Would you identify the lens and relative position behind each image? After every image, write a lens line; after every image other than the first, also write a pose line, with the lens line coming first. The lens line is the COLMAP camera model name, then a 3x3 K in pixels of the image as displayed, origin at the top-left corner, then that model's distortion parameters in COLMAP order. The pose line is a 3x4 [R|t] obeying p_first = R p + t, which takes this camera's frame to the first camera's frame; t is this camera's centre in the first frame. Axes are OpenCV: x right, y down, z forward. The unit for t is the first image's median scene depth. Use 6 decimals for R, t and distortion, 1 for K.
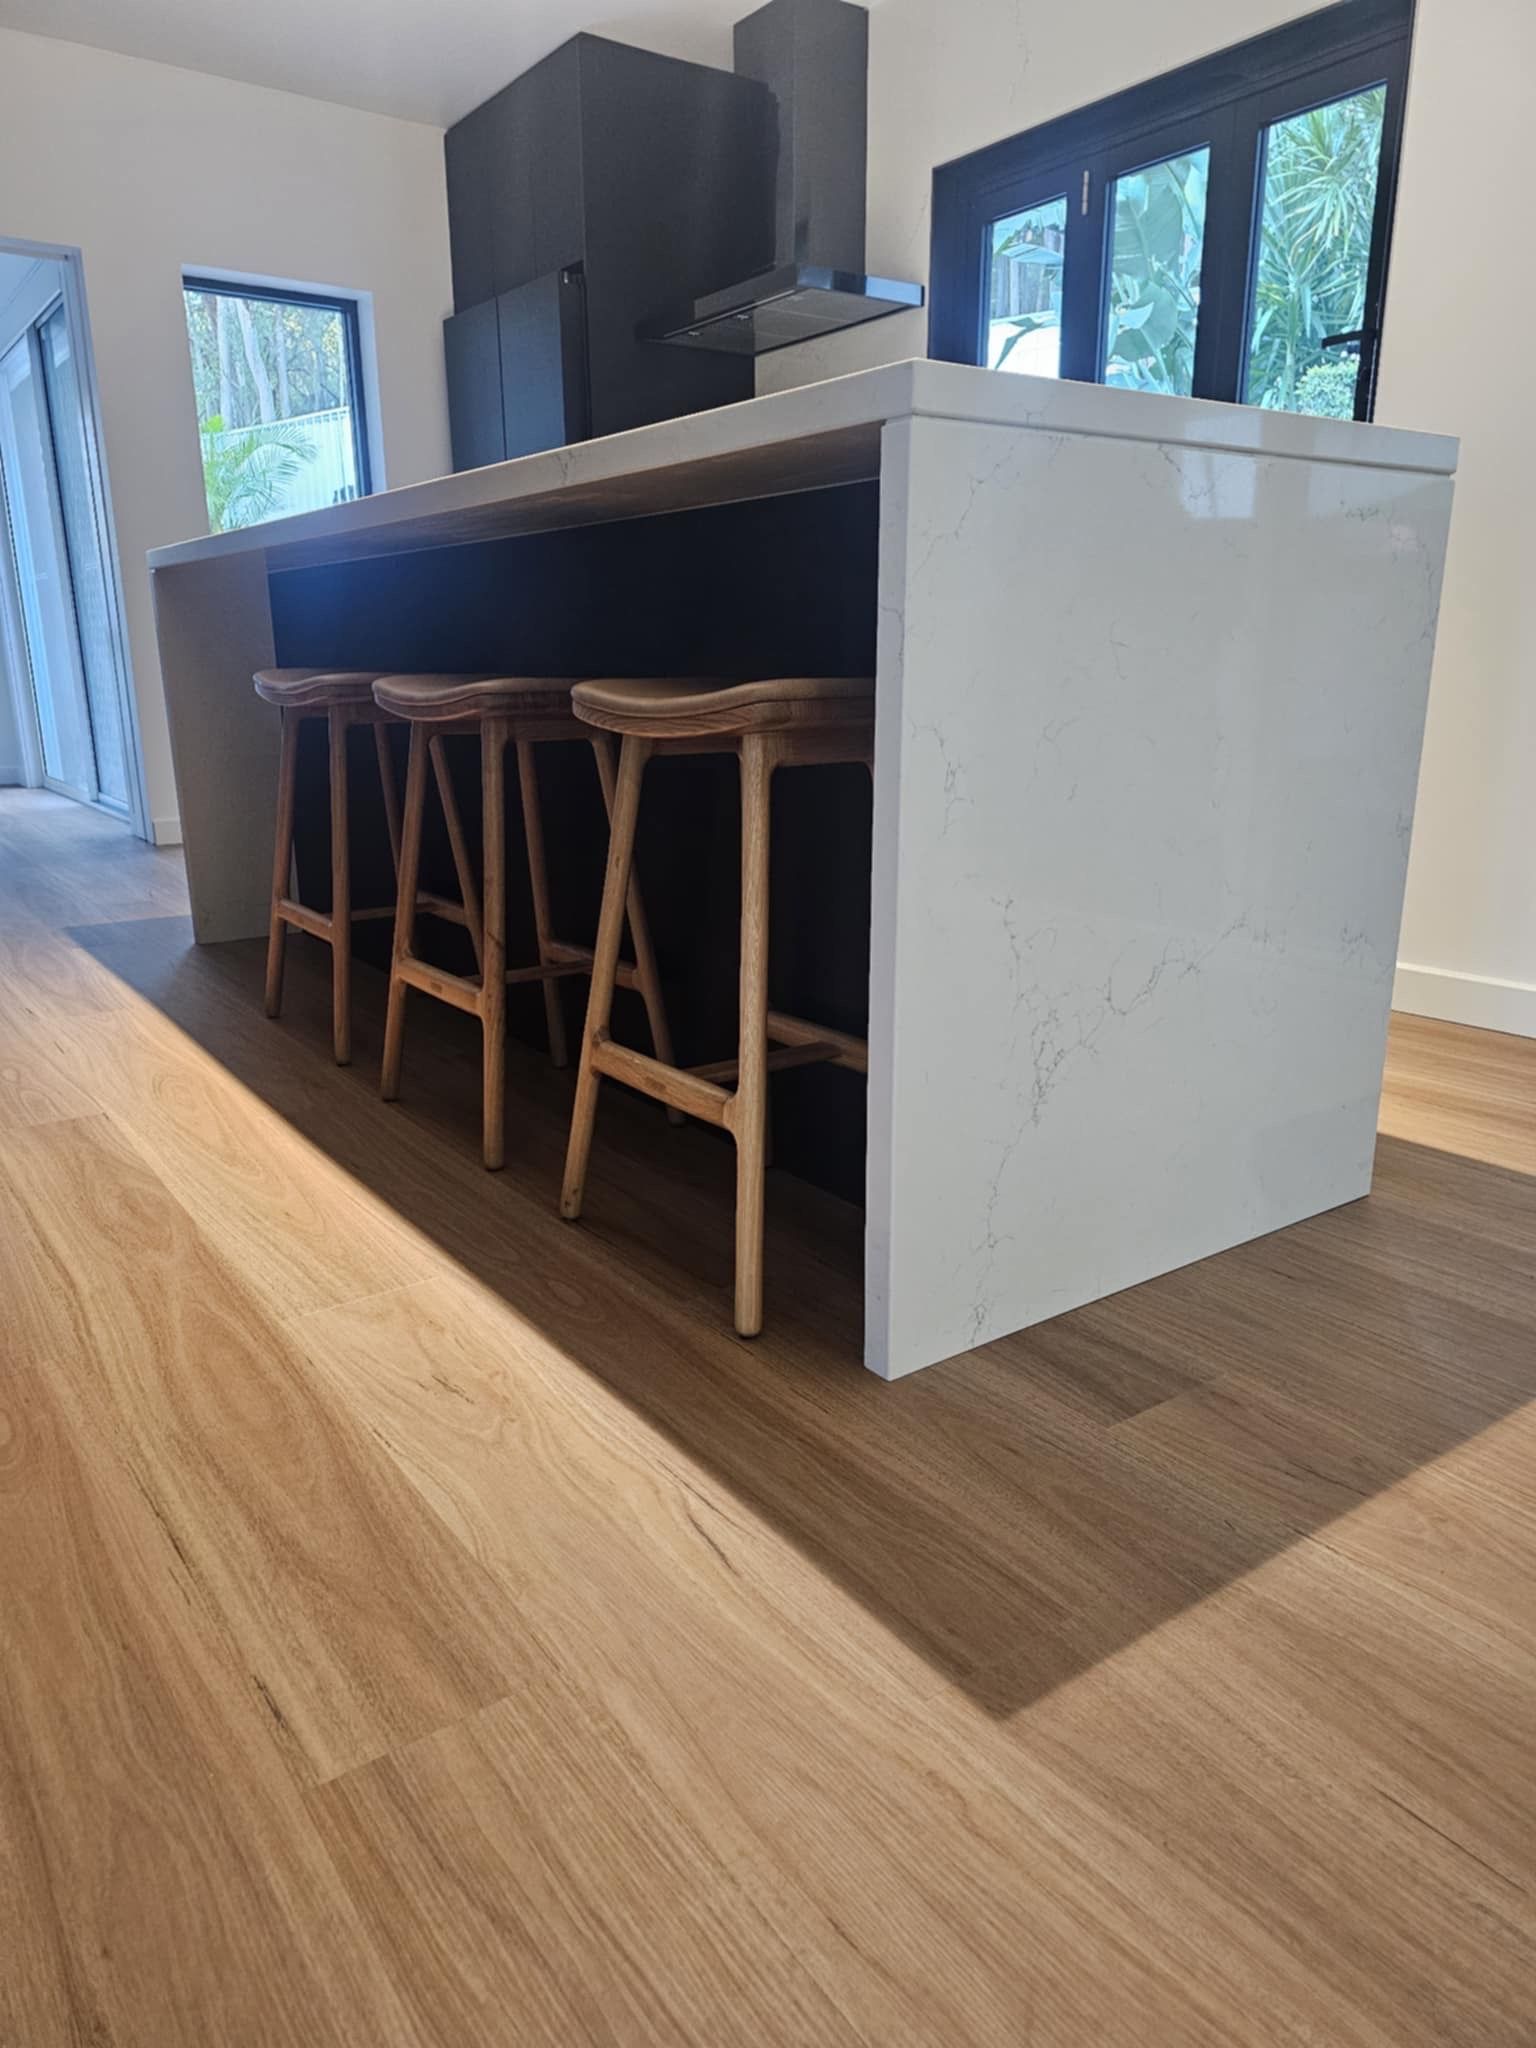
lens RADIAL K [[1373.4, 0, 764.5], [0, 1373.4, 1030.9], [0, 0, 1]] dist [0.020731, -0.015194]
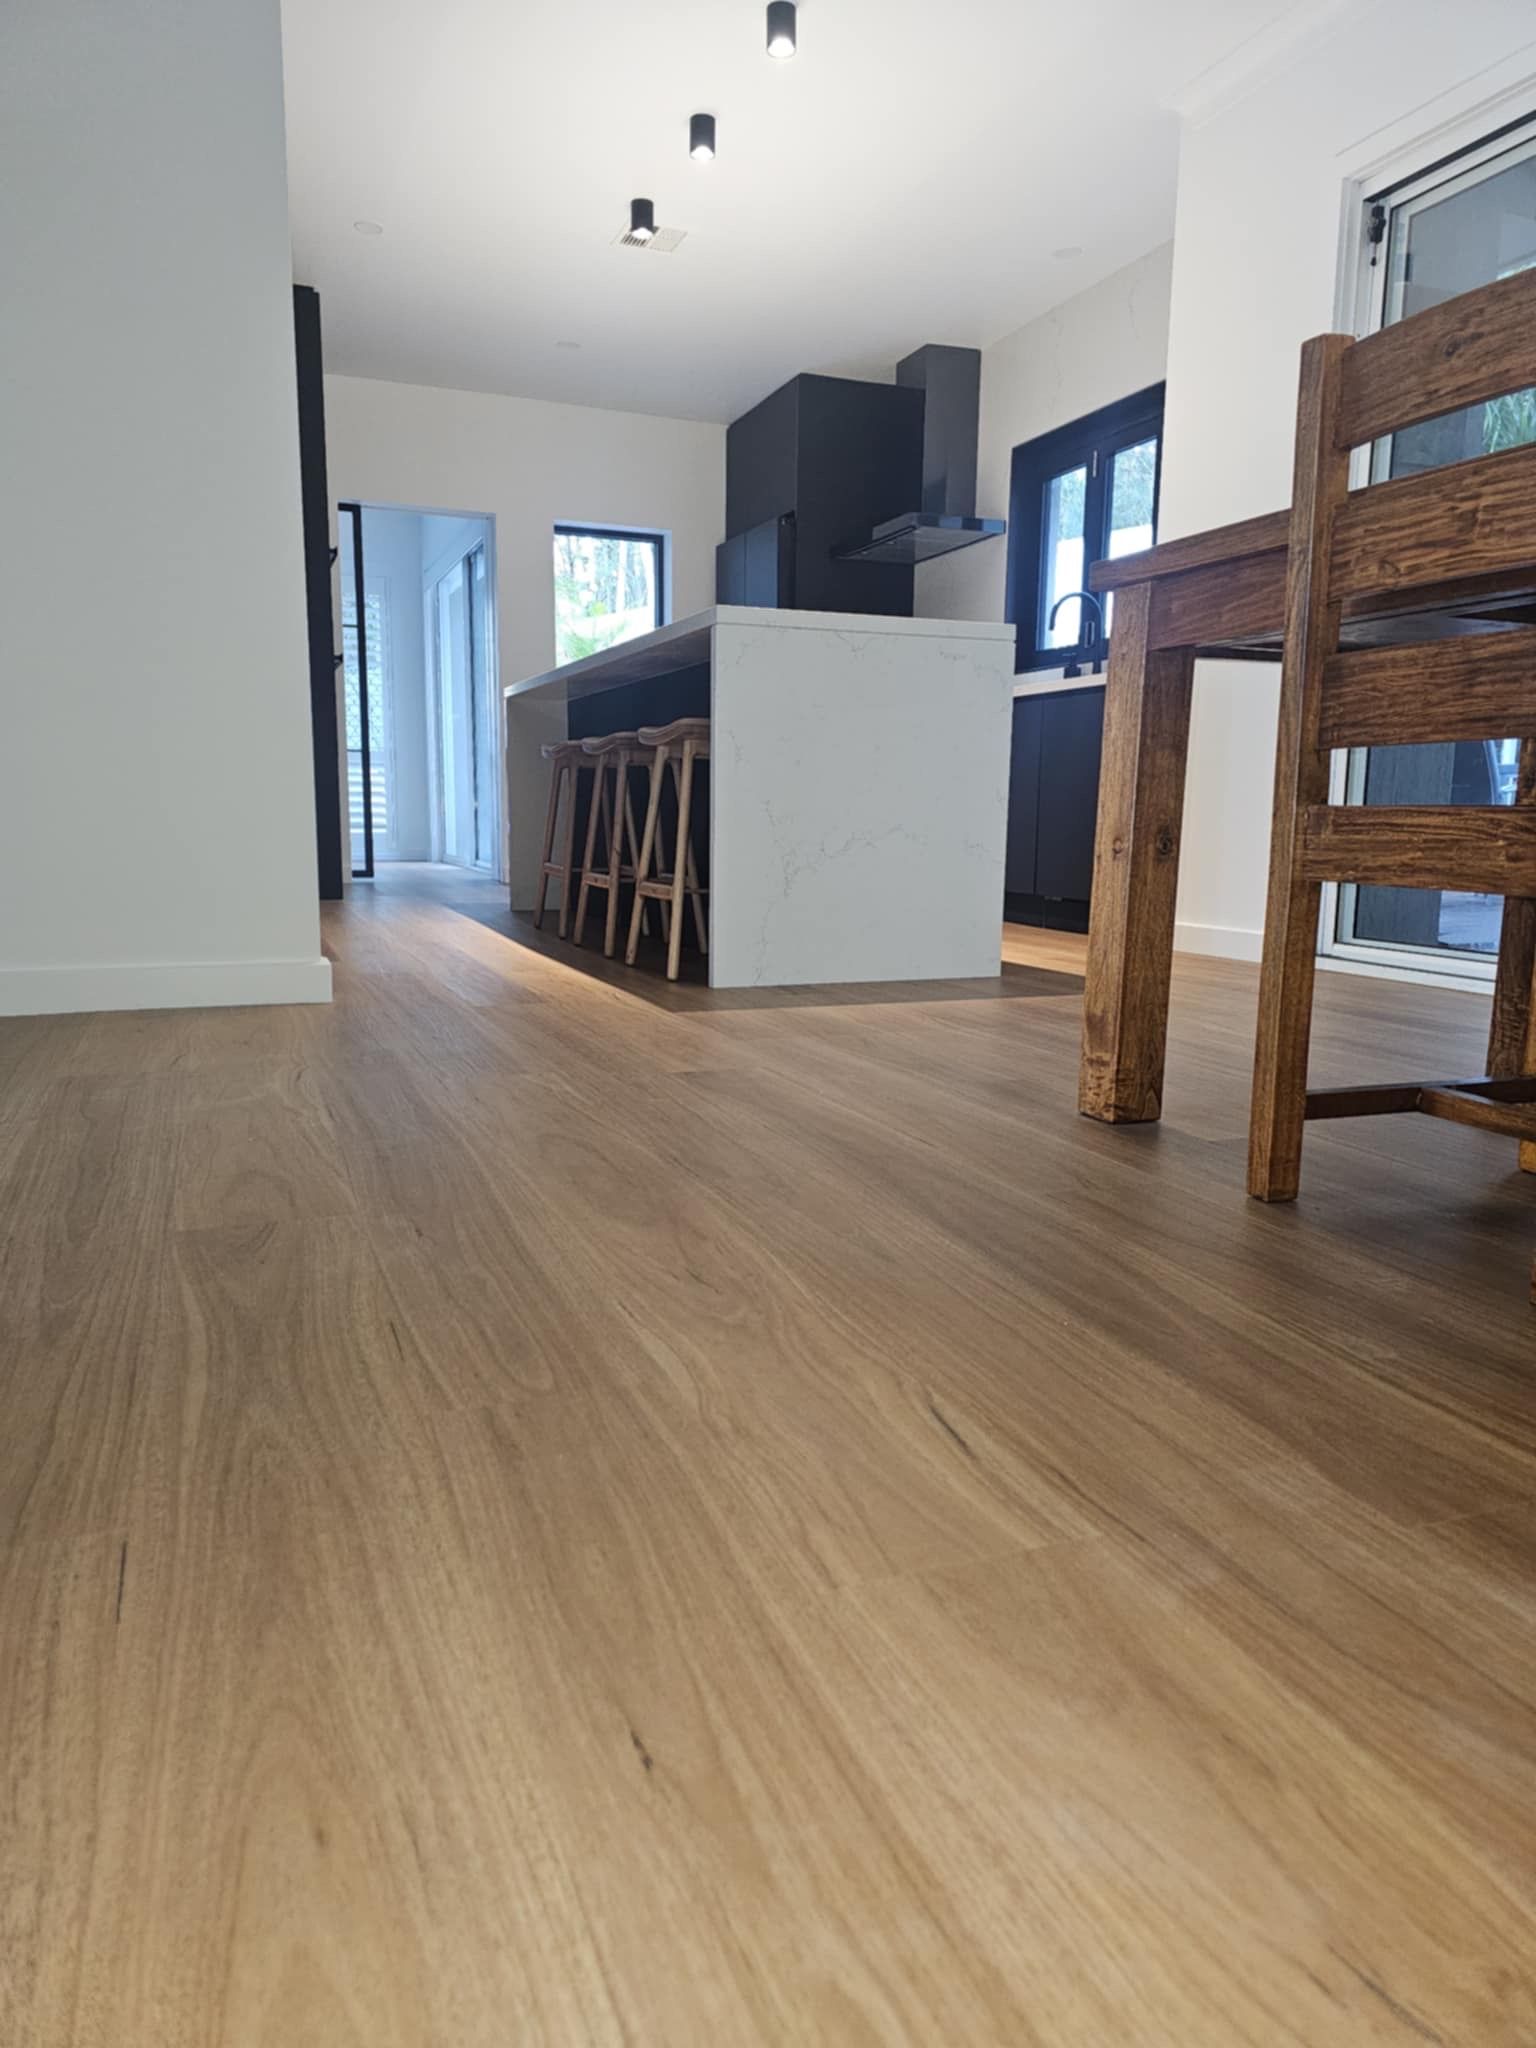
lens RADIAL K [[1373.4, 0, 770.1], [0, 1373.4, 1020.0], [0, 0, 1]] dist [0.020731, -0.015194]
pose [[0.969863, 0.049960, -0.238473, 0.223055], [-0.076586, 0.991653, -0.103723, 0.158057], [0.231300, 0.118861, 0.965594, -0.397923]]
